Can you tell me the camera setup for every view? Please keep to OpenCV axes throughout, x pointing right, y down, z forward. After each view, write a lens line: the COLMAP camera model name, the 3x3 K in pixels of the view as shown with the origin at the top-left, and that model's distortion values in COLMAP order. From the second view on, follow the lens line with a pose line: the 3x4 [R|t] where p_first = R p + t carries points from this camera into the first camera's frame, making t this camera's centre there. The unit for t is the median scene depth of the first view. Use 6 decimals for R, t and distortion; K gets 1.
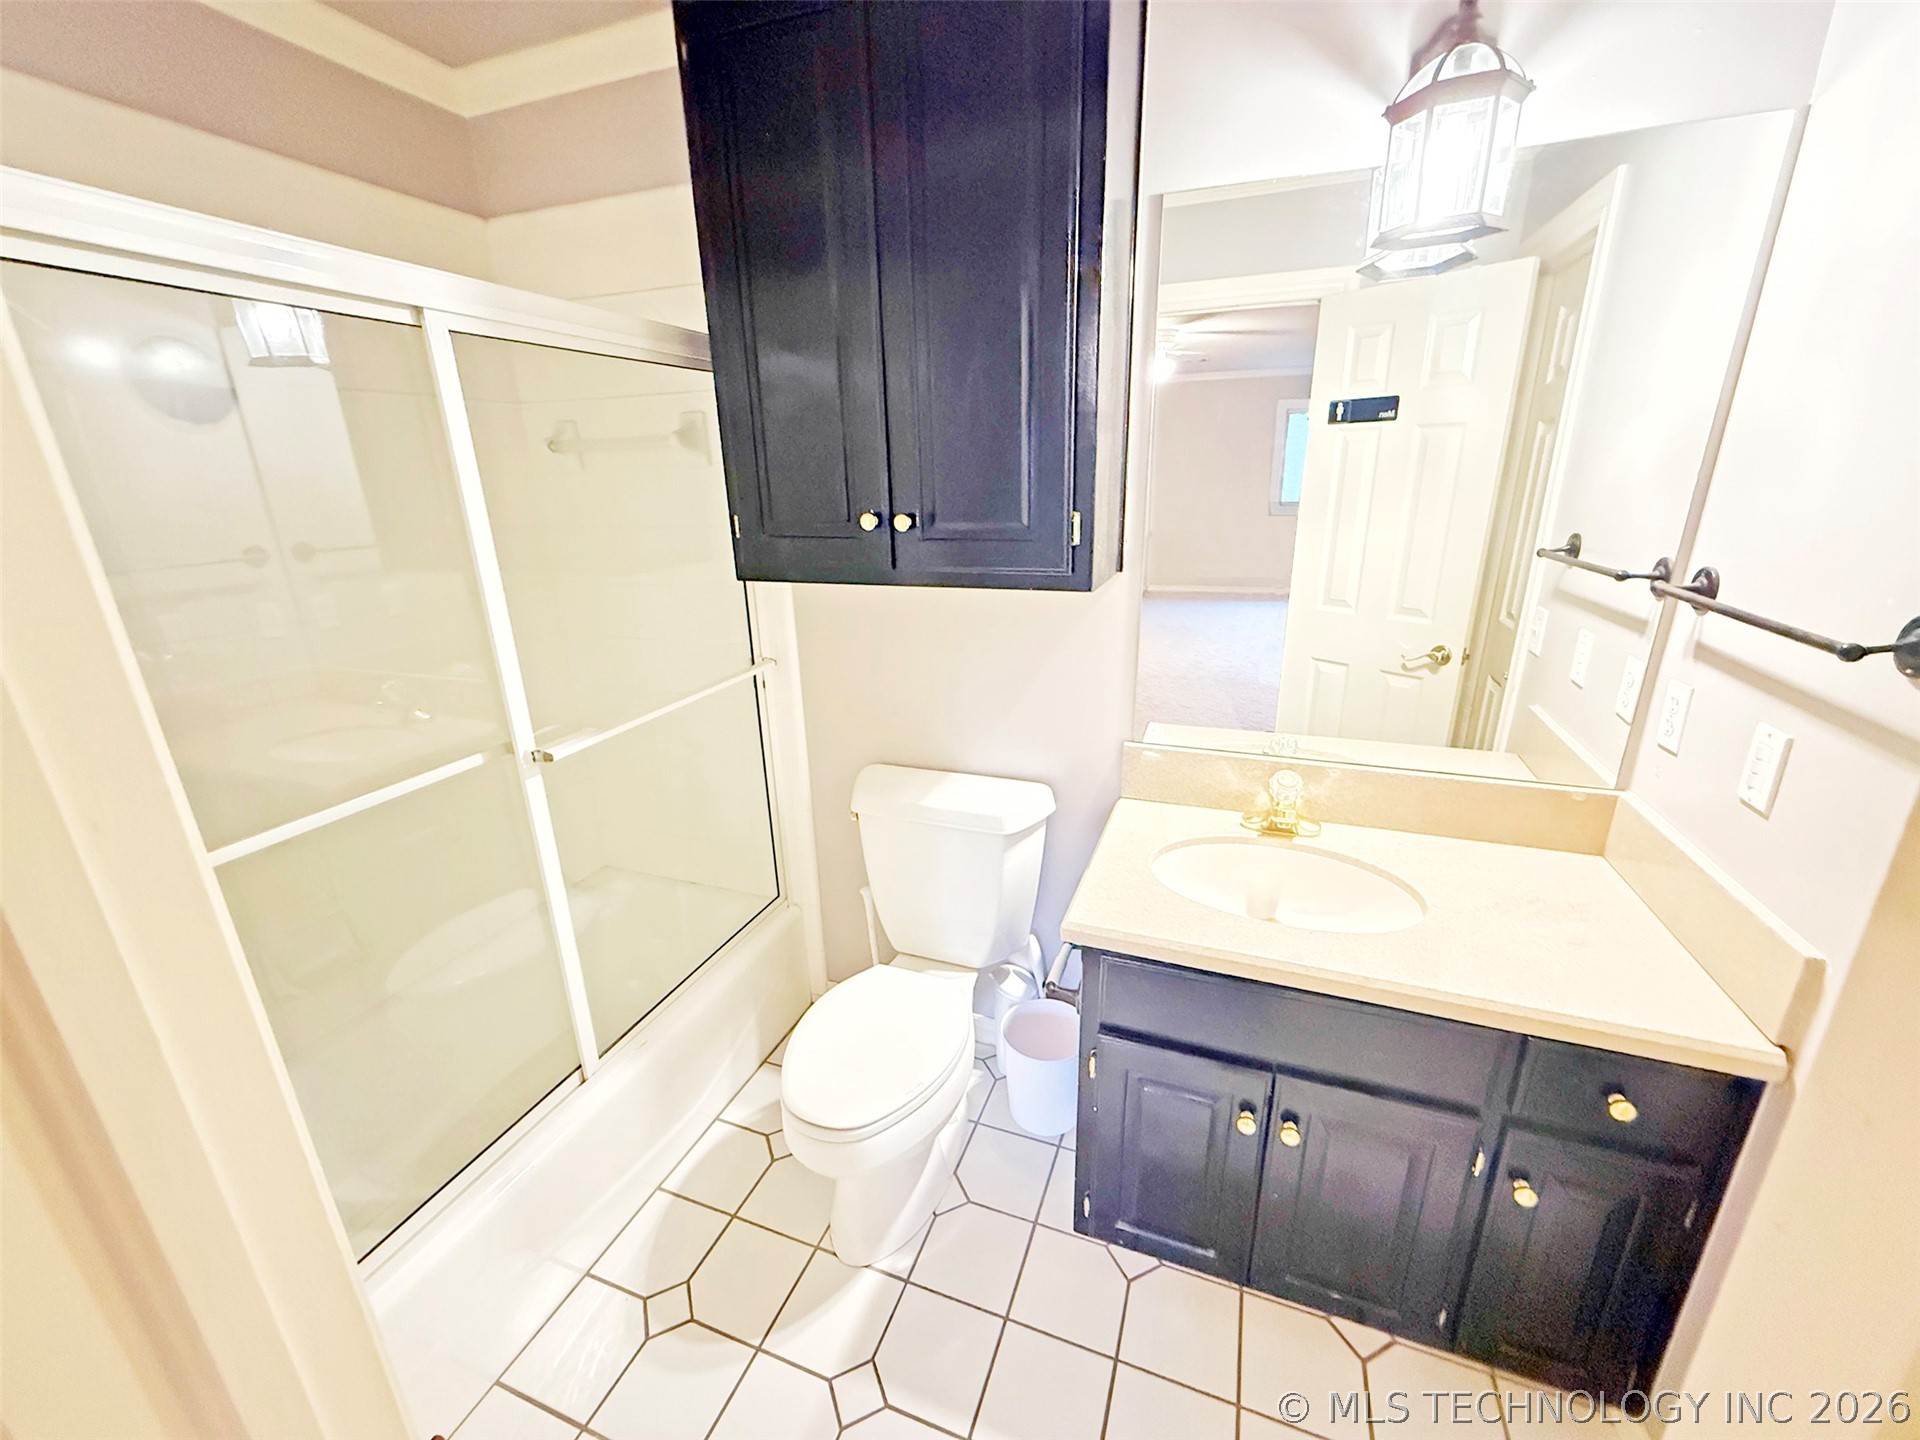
lens RADIAL K [[765.5, 0, 960.1], [0, 765.5, 724.5], [0, 0, 1]] dist [-0.000704, -0.000212]
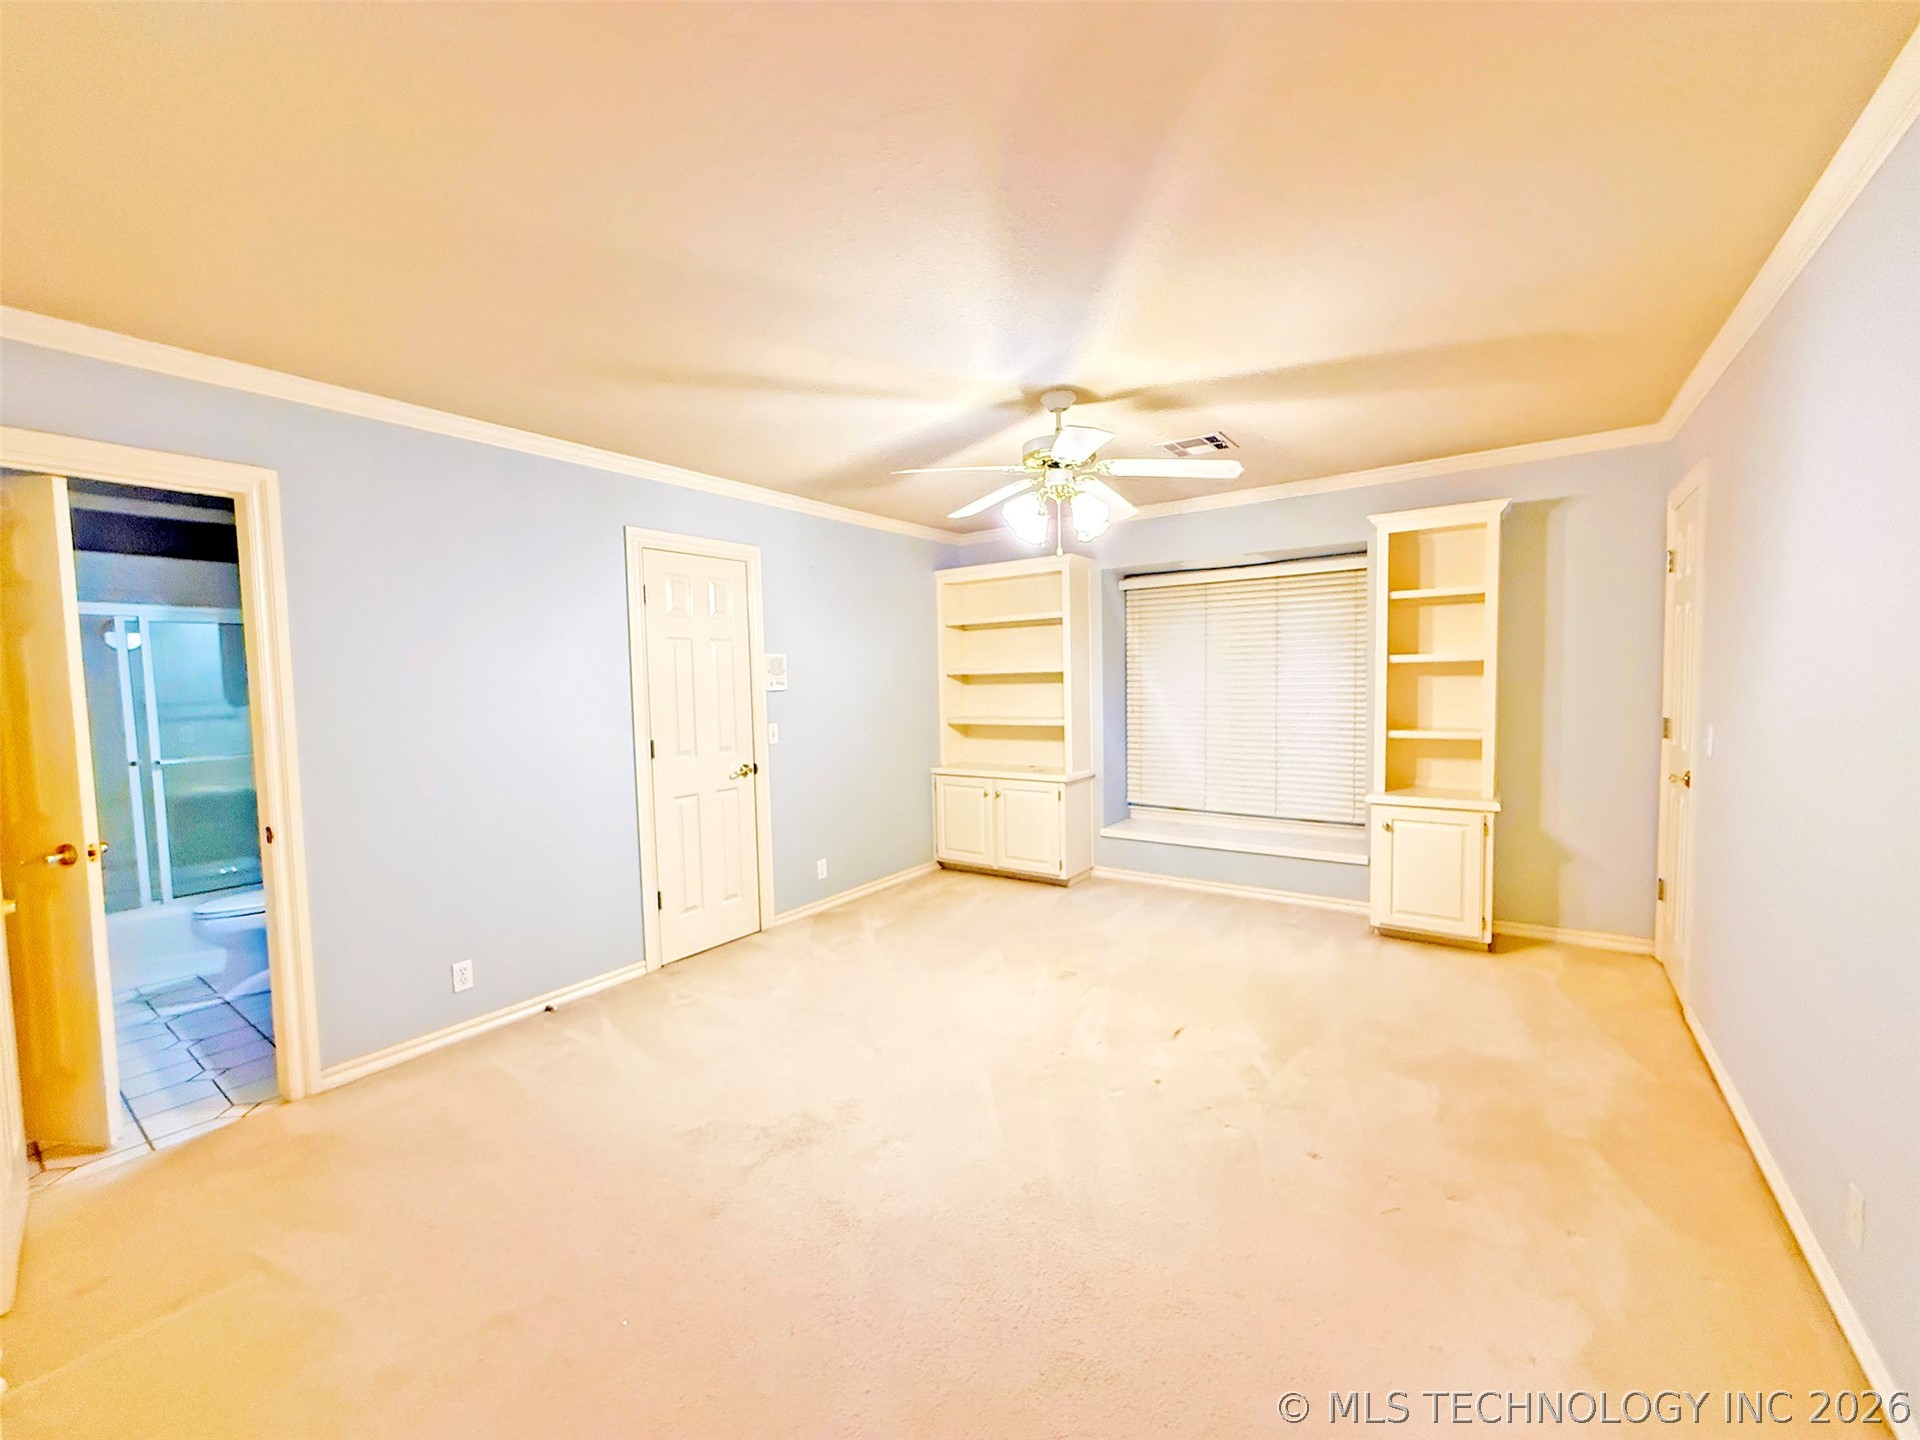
lens RADIAL K [[765.5, 0, 960.1], [0, 765.5, 724.5], [0, 0, 1]] dist [-0.000704, -0.000212]
pose [[0.965761, 0.018747, -0.258754, 2.540057], [-0.080947, 0.969368, -0.231892, 0.269329], [0.246480, 0.244898, 0.937695, -0.774233]]
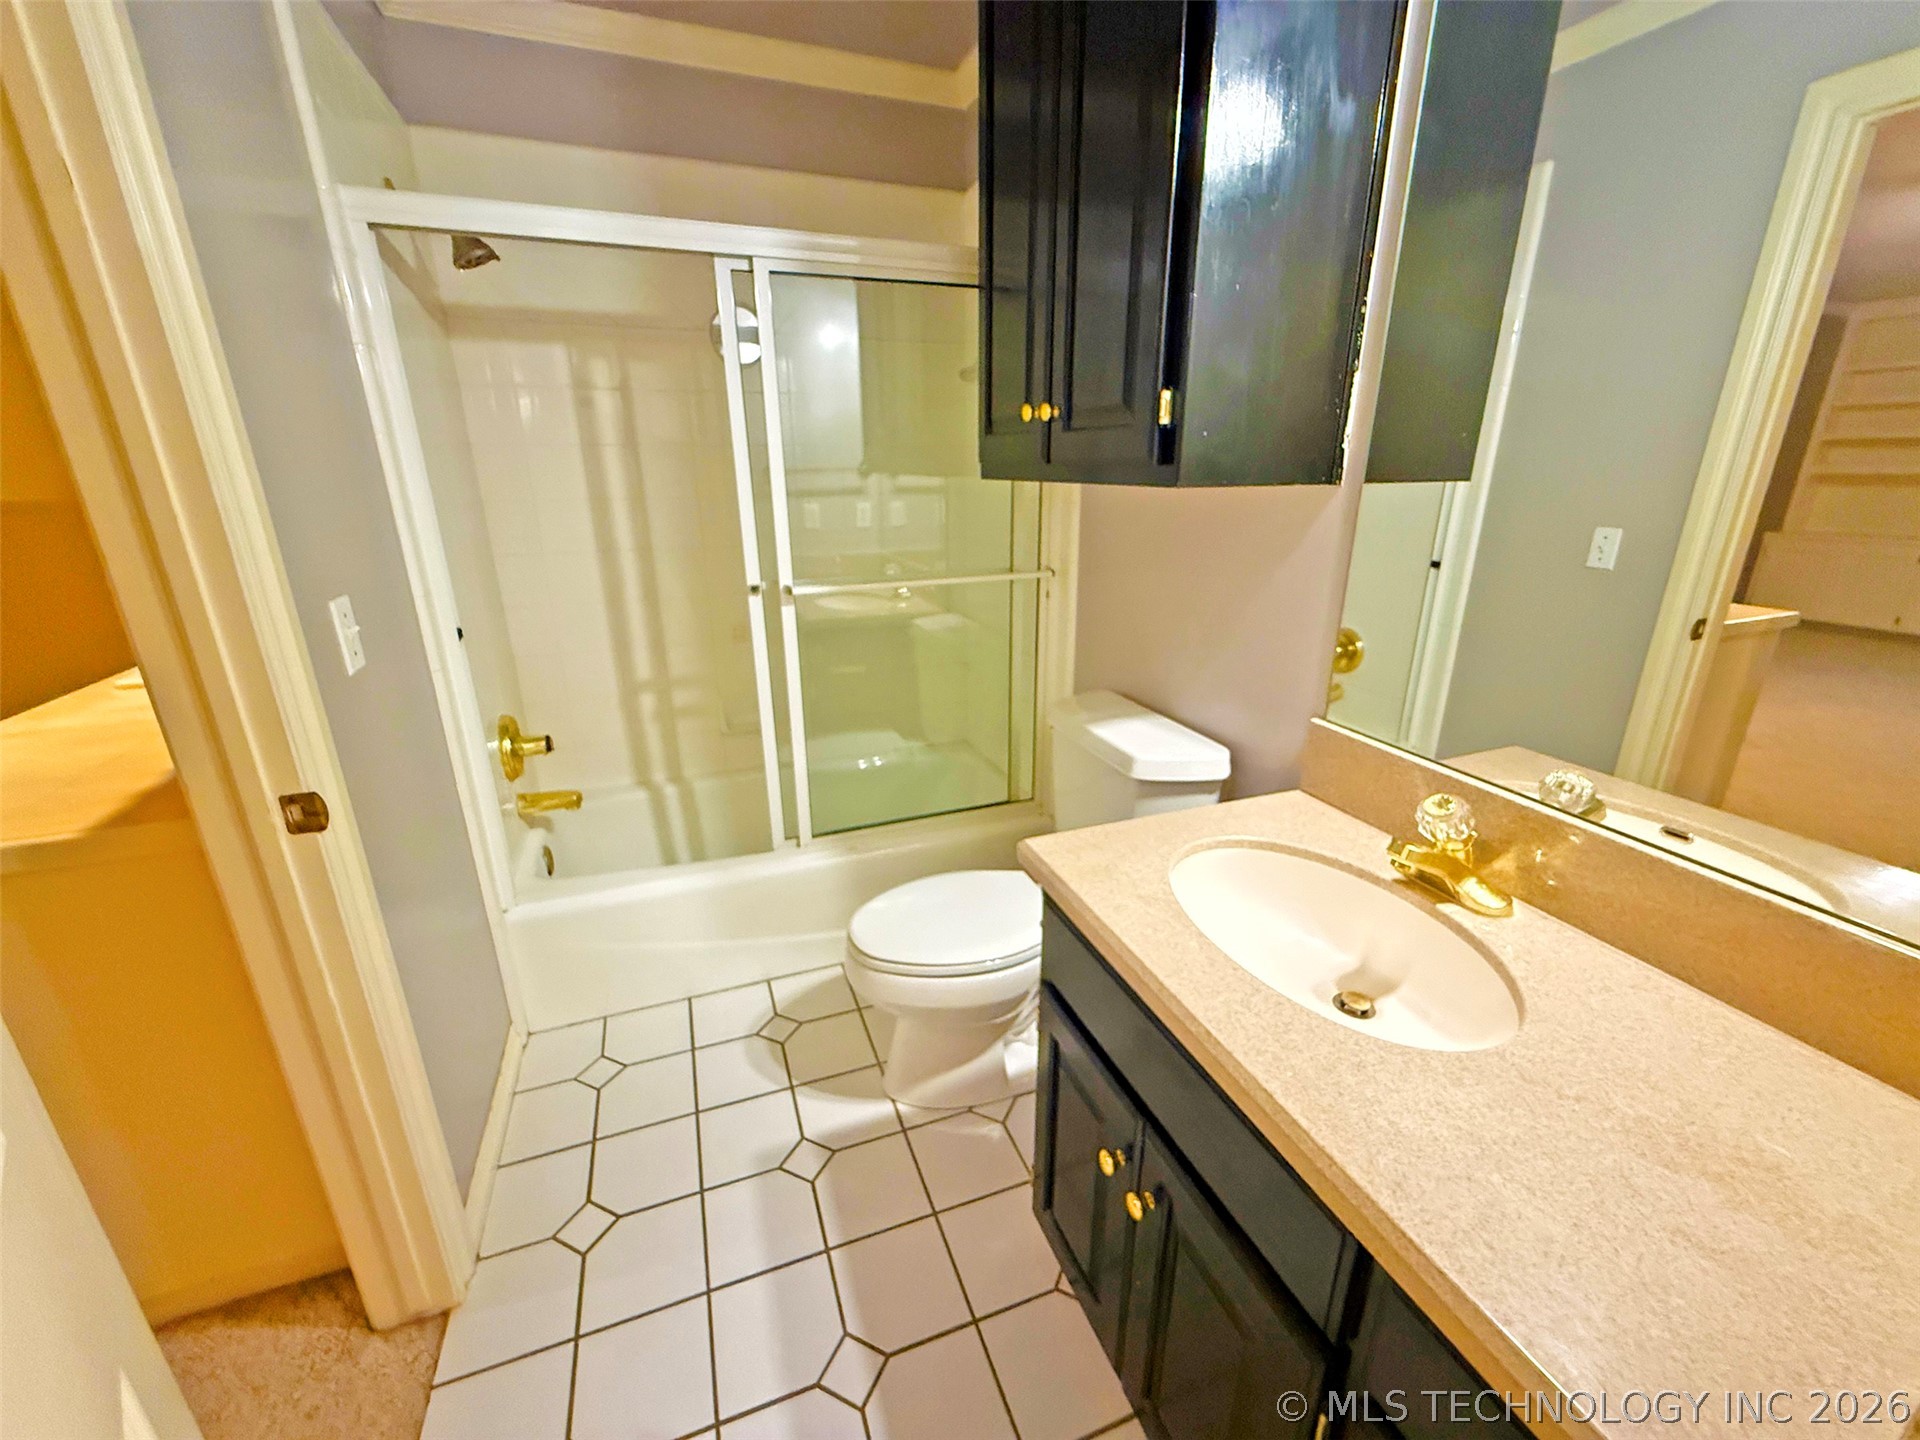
lens RADIAL K [[765.5, 0, 960.1], [0, 765.5, 724.5], [0, 0, 1]] dist [-0.000704, -0.000212]
pose [[0.663661, 0.259019, -0.701757, 0.577654], [-0.238924, 0.962396, 0.129268, 0.017557], [0.708851, 0.081877, 0.700590, 0.244516]]
